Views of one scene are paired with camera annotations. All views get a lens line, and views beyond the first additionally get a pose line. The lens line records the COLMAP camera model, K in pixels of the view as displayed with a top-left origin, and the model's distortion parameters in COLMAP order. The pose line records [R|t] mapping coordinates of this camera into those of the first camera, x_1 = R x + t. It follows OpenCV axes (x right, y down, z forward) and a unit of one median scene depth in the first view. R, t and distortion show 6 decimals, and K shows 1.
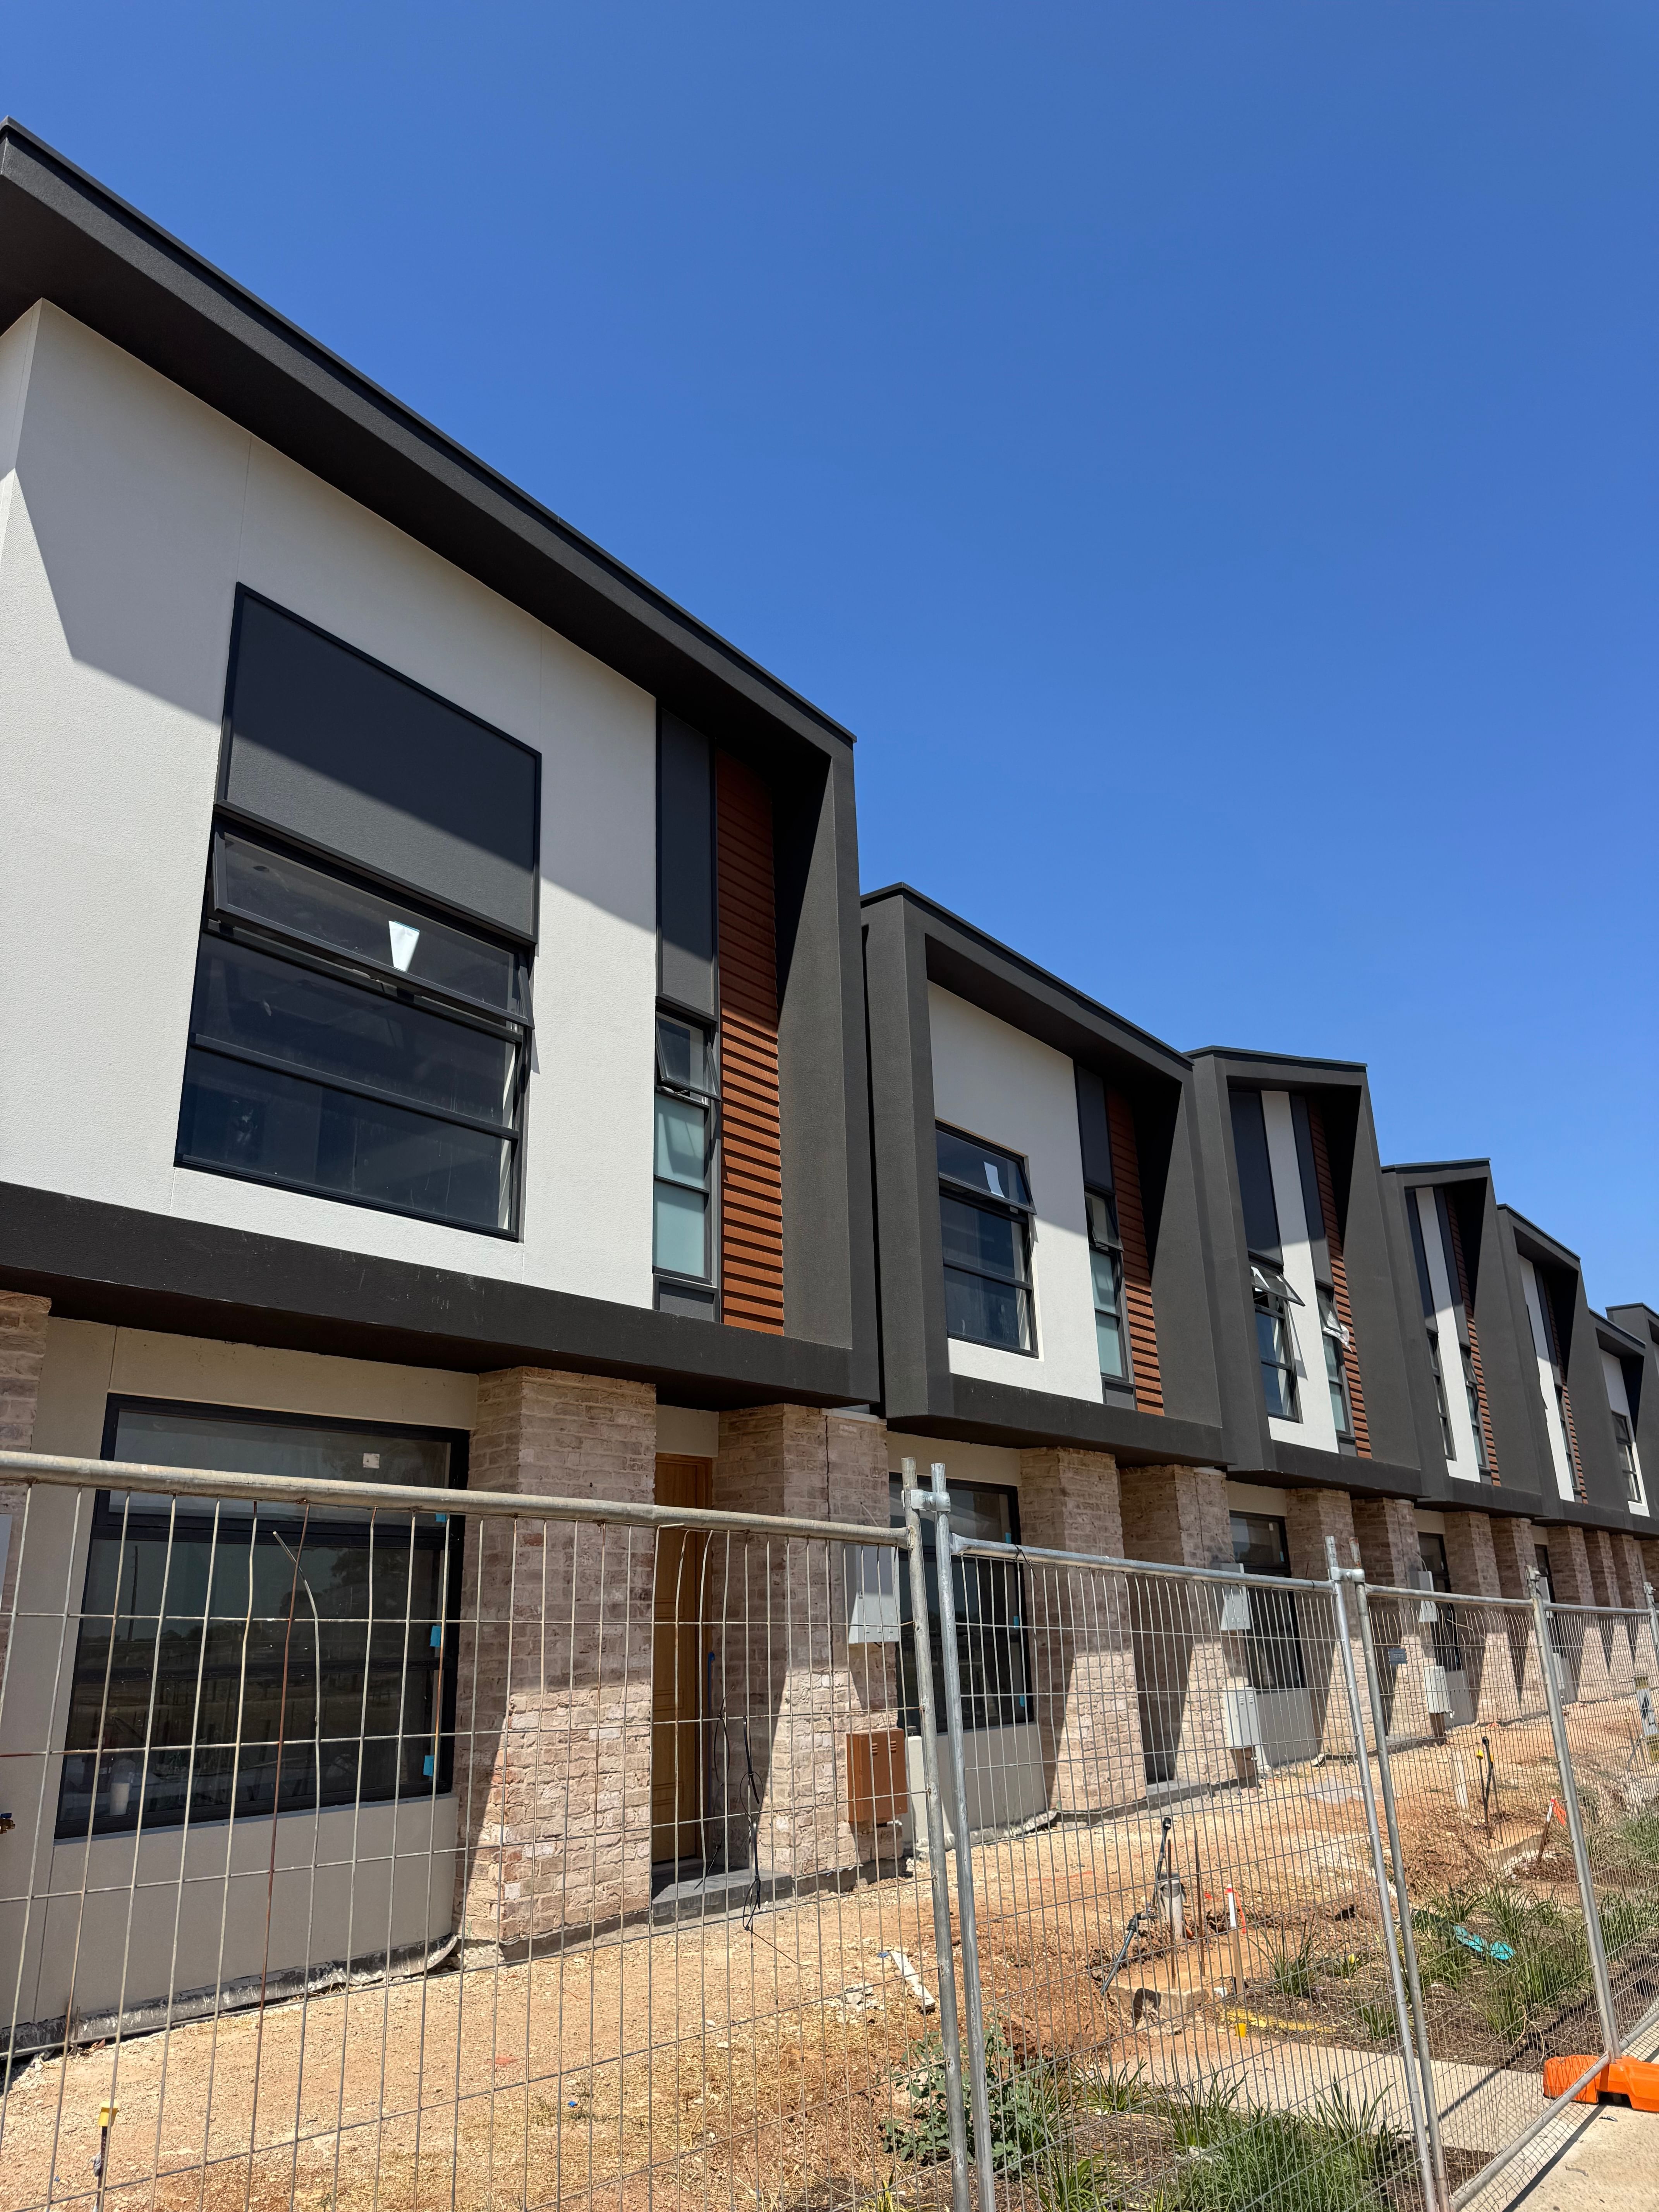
lens RADIAL K [[1570.7, 0, 829.5], [0, 1570.7, 1106.0], [0, 0, 1]] dist [0.177919, -0.287801]
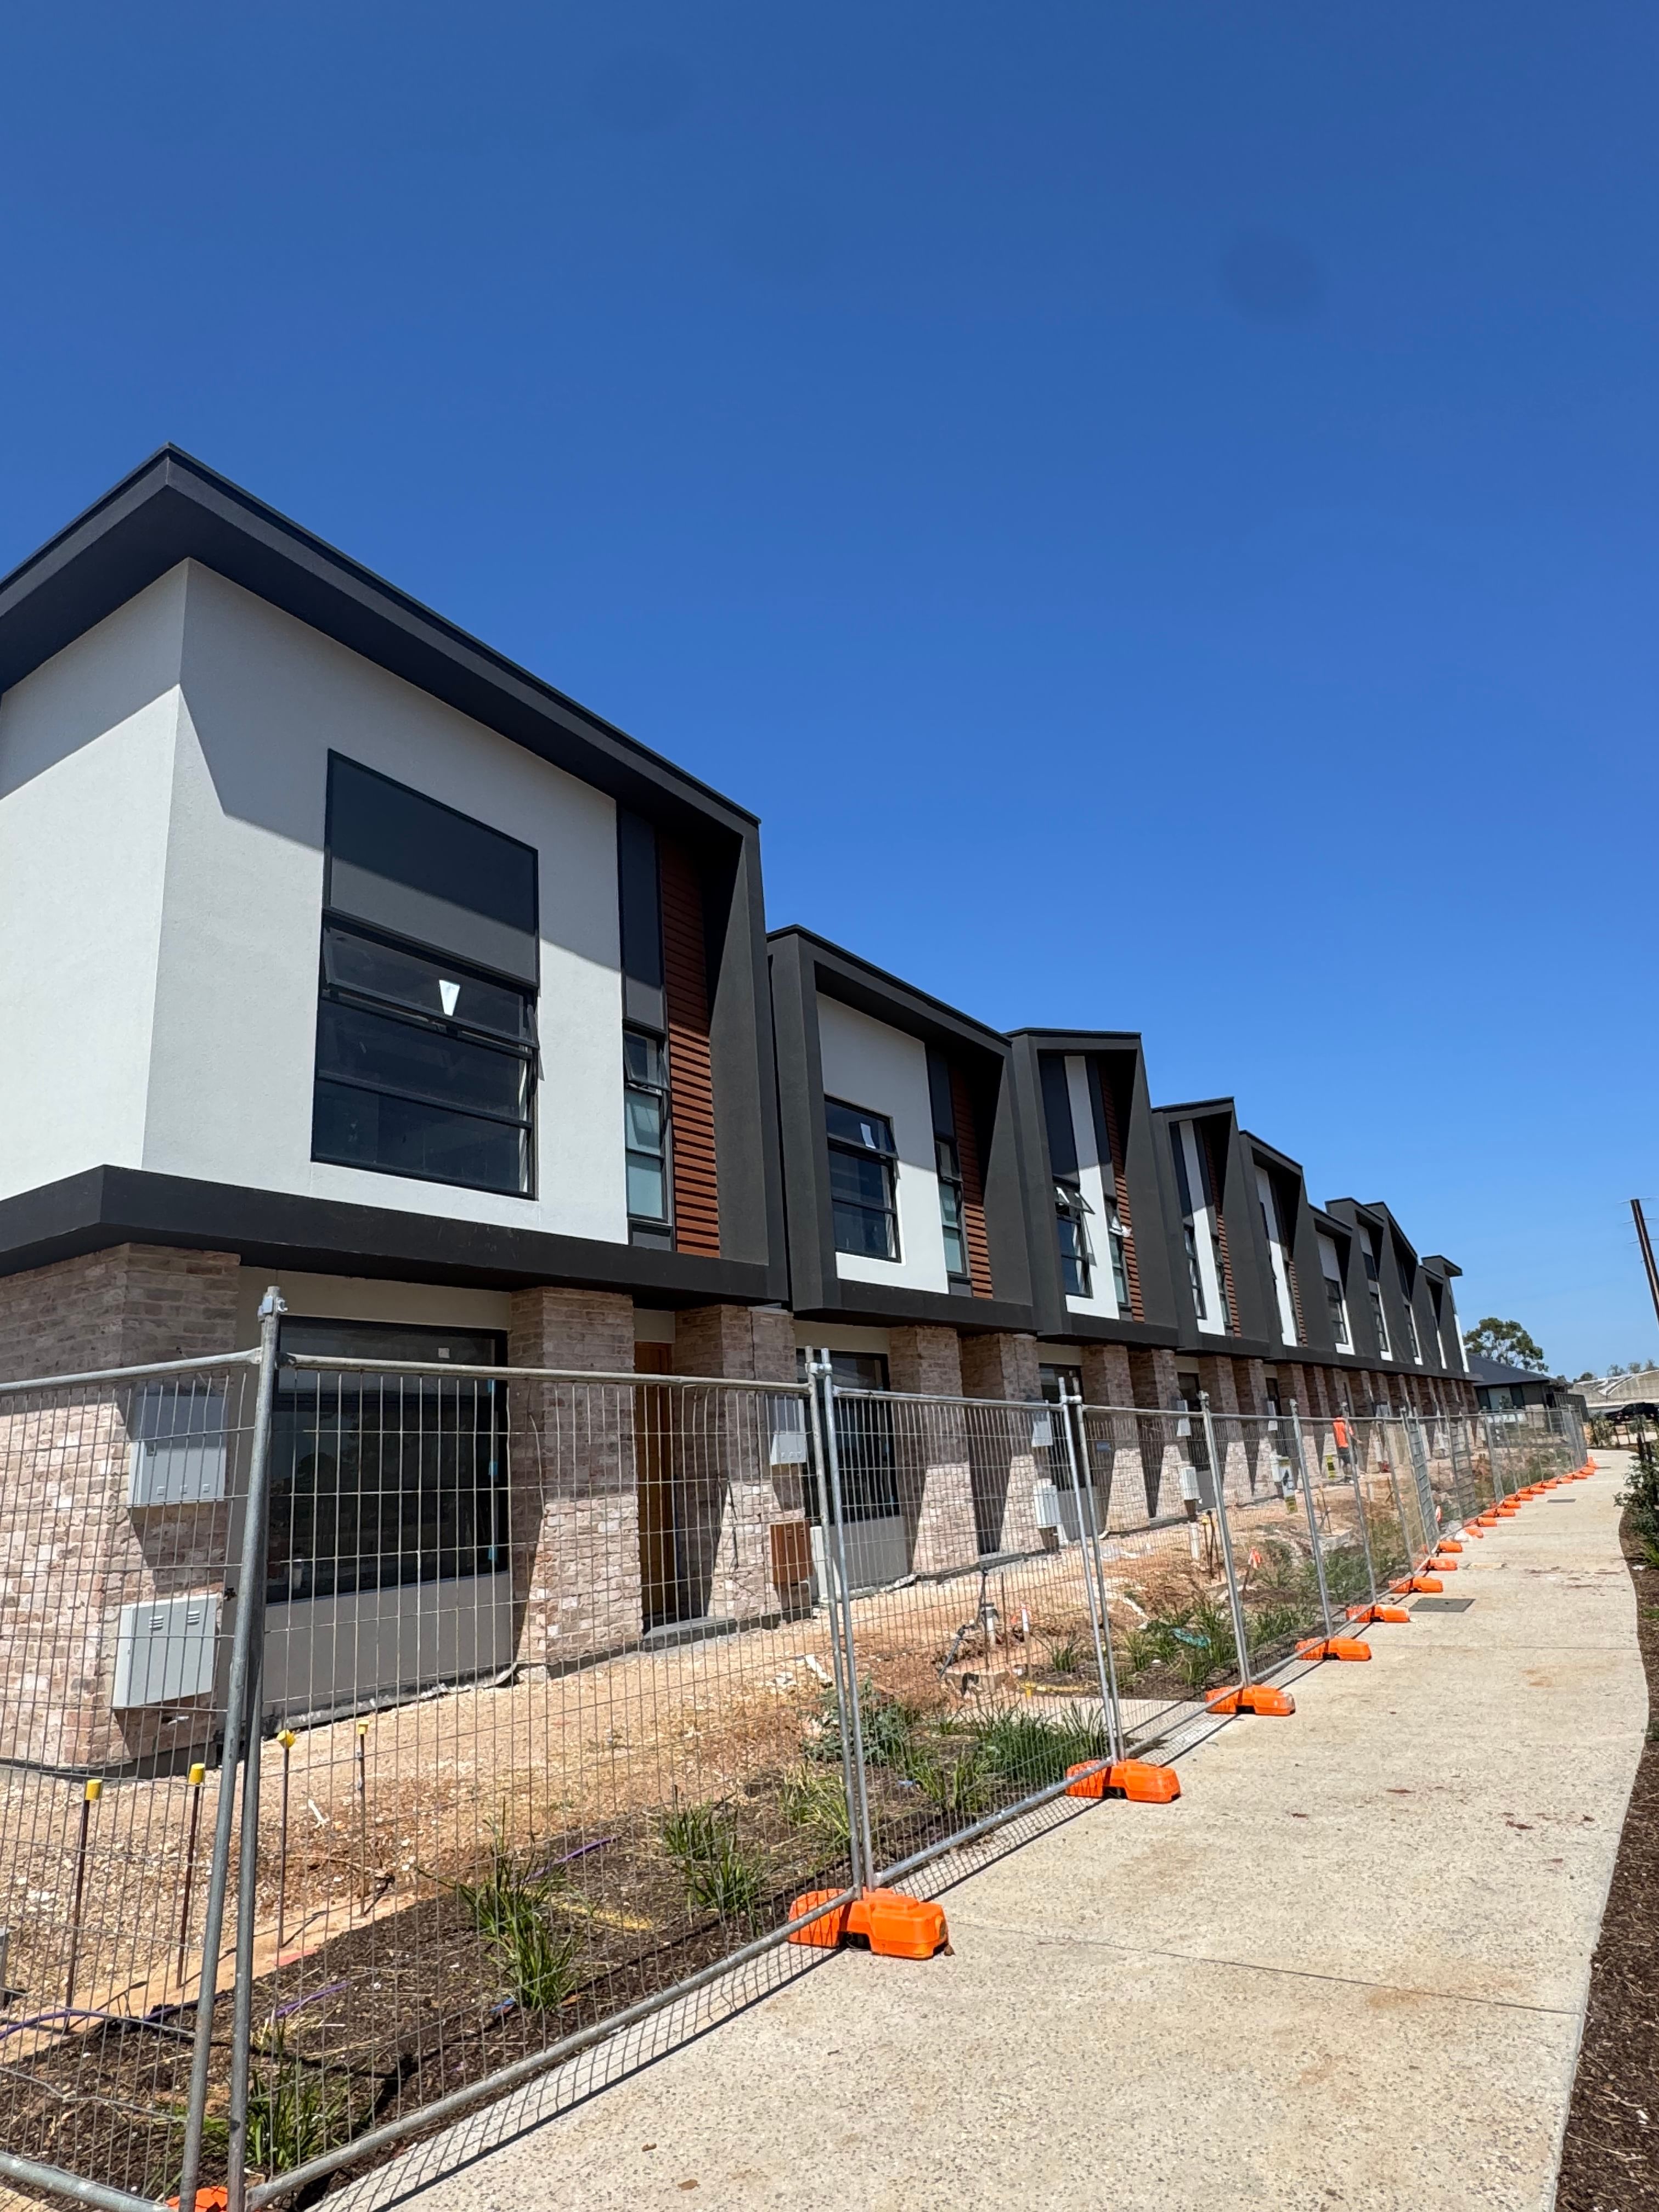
lens RADIAL K [[1291.8, 0, 829.5], [0, 1291.8, 1106.0], [0, 0, 1]] dist [0.029860, -0.000187]
pose [[0.997357, -0.023539, 0.068738, -0.007356], [0.020455, 0.998768, 0.045220, -0.039727], [-0.069717, -0.043695, 0.996609, -0.155433]]
